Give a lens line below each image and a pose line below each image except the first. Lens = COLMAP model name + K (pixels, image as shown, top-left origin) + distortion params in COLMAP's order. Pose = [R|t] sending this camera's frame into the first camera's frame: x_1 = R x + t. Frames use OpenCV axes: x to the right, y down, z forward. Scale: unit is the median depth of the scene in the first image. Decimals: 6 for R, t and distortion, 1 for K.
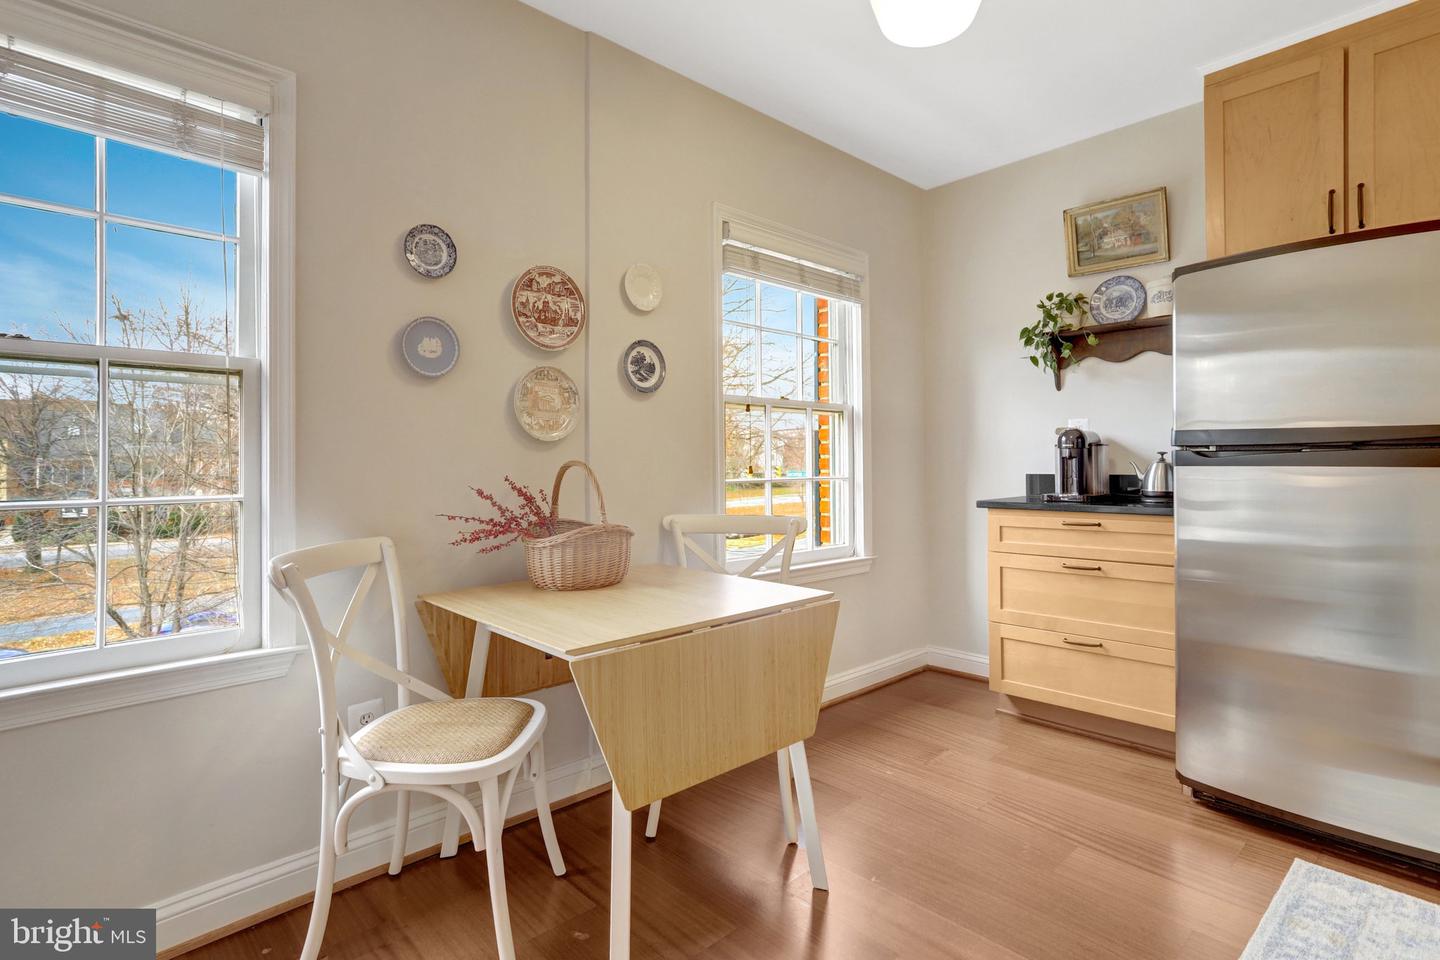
lens RADIAL K [[730.7, 0, 725.4], [0, 730.7, 451.2], [0, 0, 1]] dist [-0.025543, 0.000313]
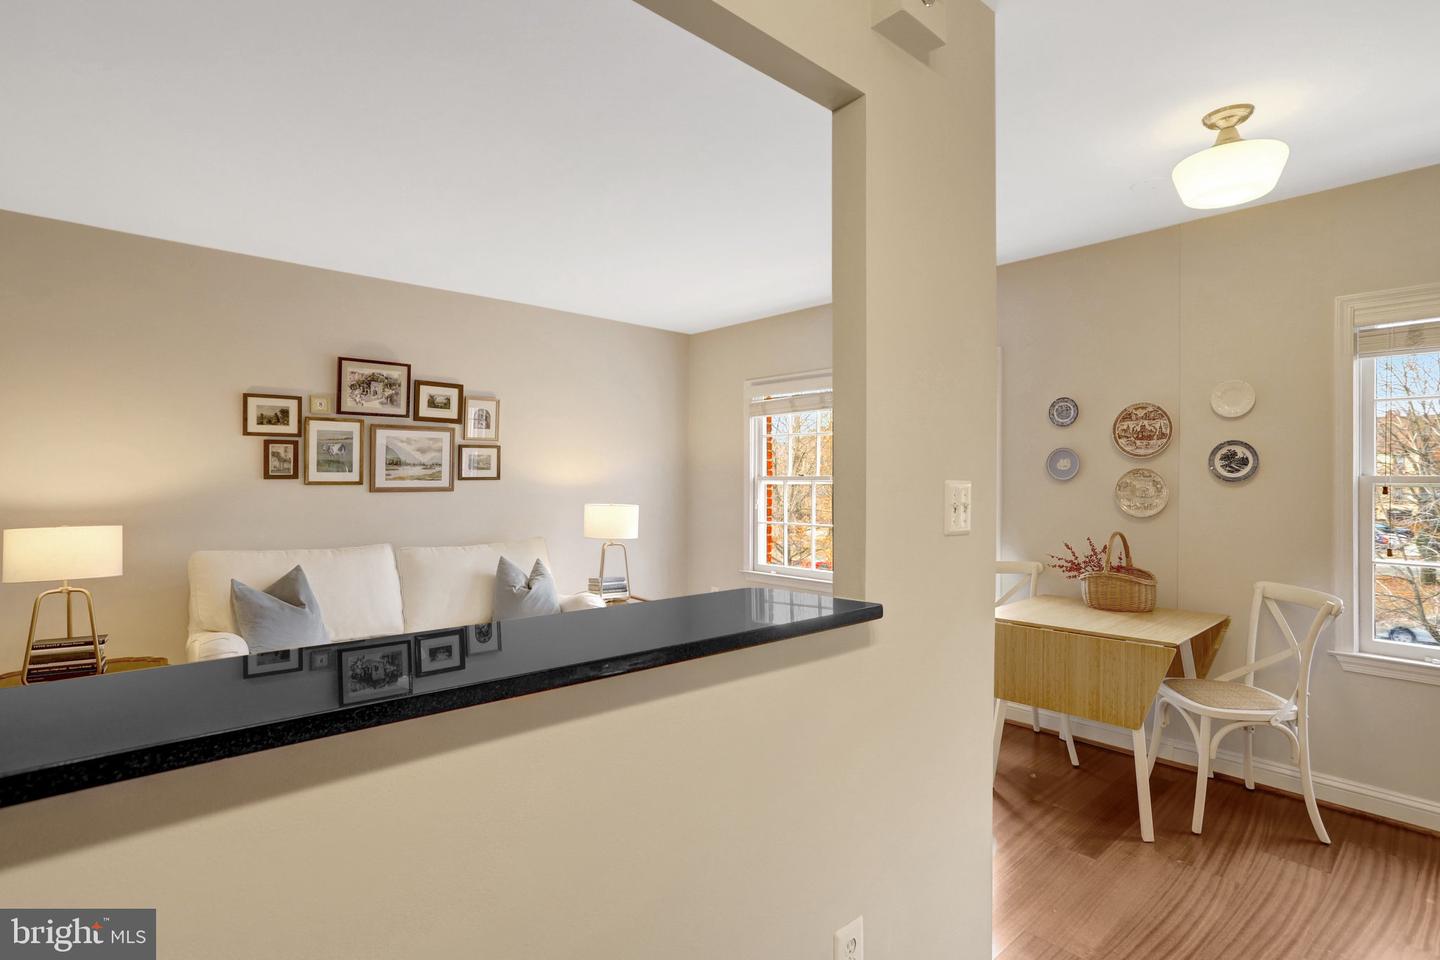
lens RADIAL K [[696.9, 0, 720.0], [0, 696.9, 480.0], [0, 0, 1]] dist [-0.041151, 0.028673]
pose [[-0.019064, 0.009550, -0.999773, 1.128012], [0.012268, 0.999881, 0.009317, -0.107025], [0.999743, -0.012087, -0.019179, 0.130919]]
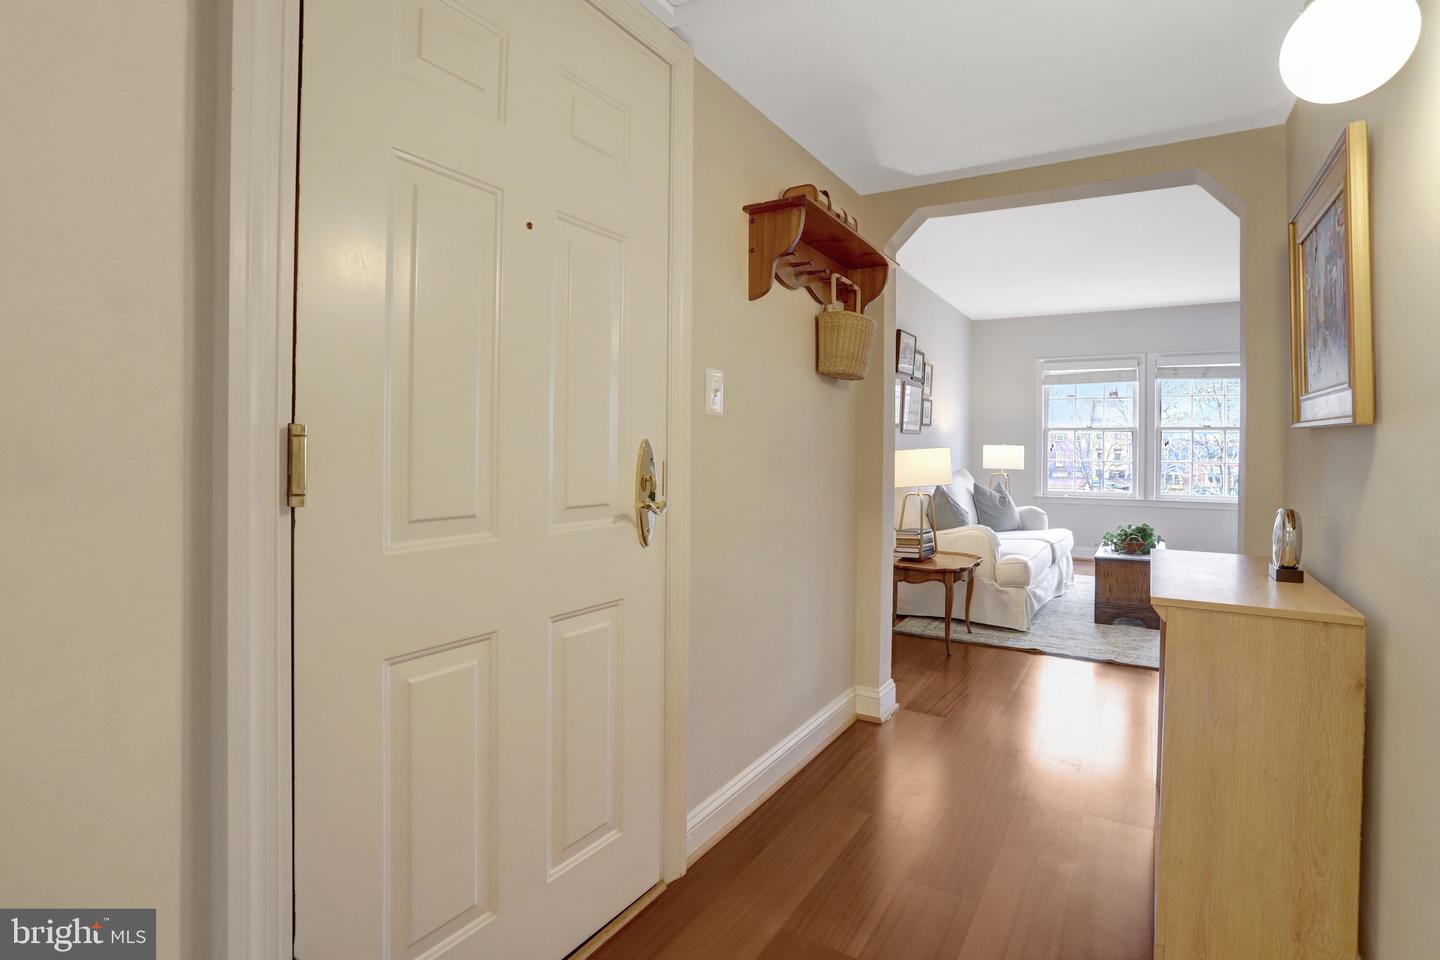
lens RADIAL K [[706.7, 0, 723.3], [0, 706.7, 457.0], [0, 0, 1]] dist [-0.069066, 0.030237]
pose [[0.256523, 0.027535, -0.966146, 1.497473], [0.003626, 0.999560, 0.029450, -0.063653], [0.966531, -0.011058, 0.256310, -1.889912]]
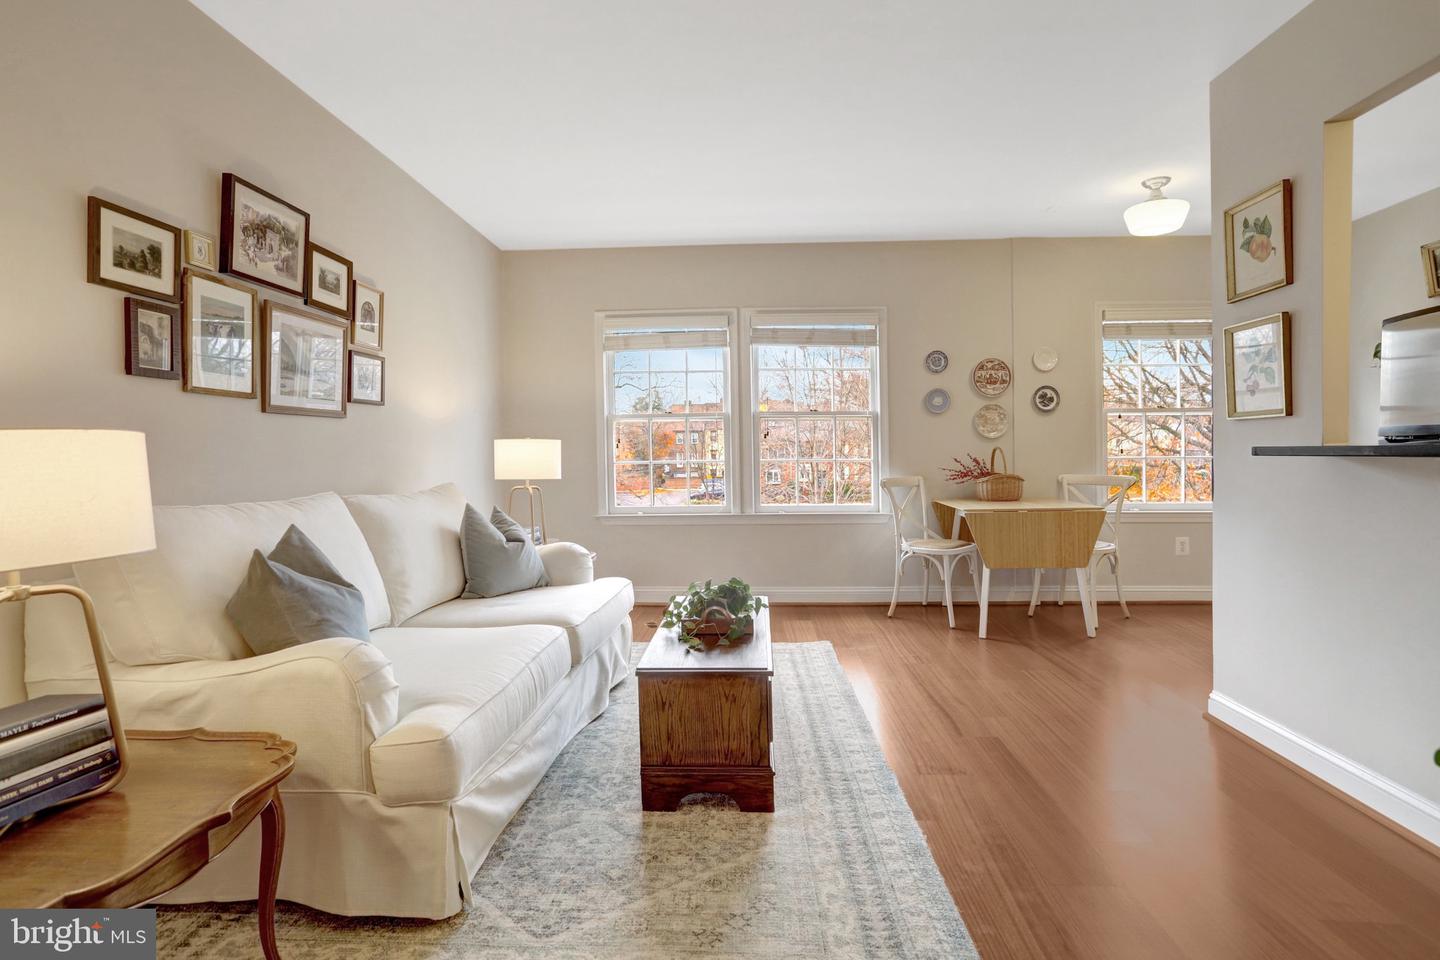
lens RADIAL K [[709.0, 0, 717.0], [0, 709.0, 460.5], [0, 0, 1]] dist [-0.043596, 0.051085]
pose [[0.688764, 0.012578, -0.724877, 0.673696], [0.015089, 0.999384, 0.031679, -0.023309], [0.724829, -0.032757, 0.688150, -0.986581]]
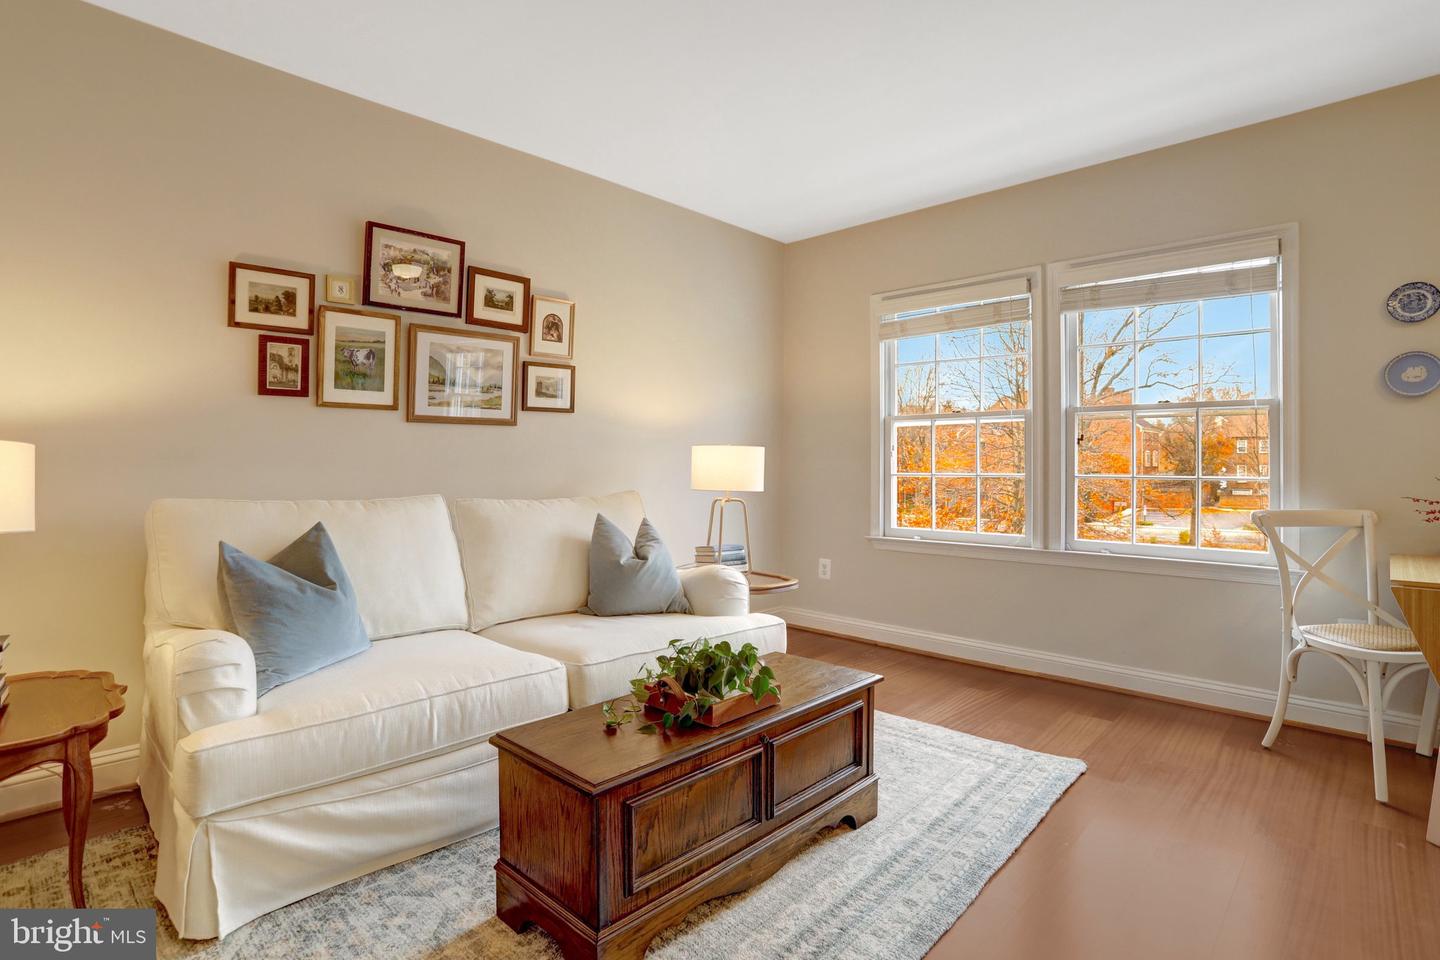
lens RADIAL K [[716.4, 0, 720.8], [0, 716.4, 454.6], [0, 0, 1]] dist [-0.061268, 0.030362]
pose [[0.045947, -0.000031, -0.998944, 0.675394], [0.013903, 0.999903, 0.000609, -0.010120], [0.998847, -0.013917, 0.045943, -0.284521]]
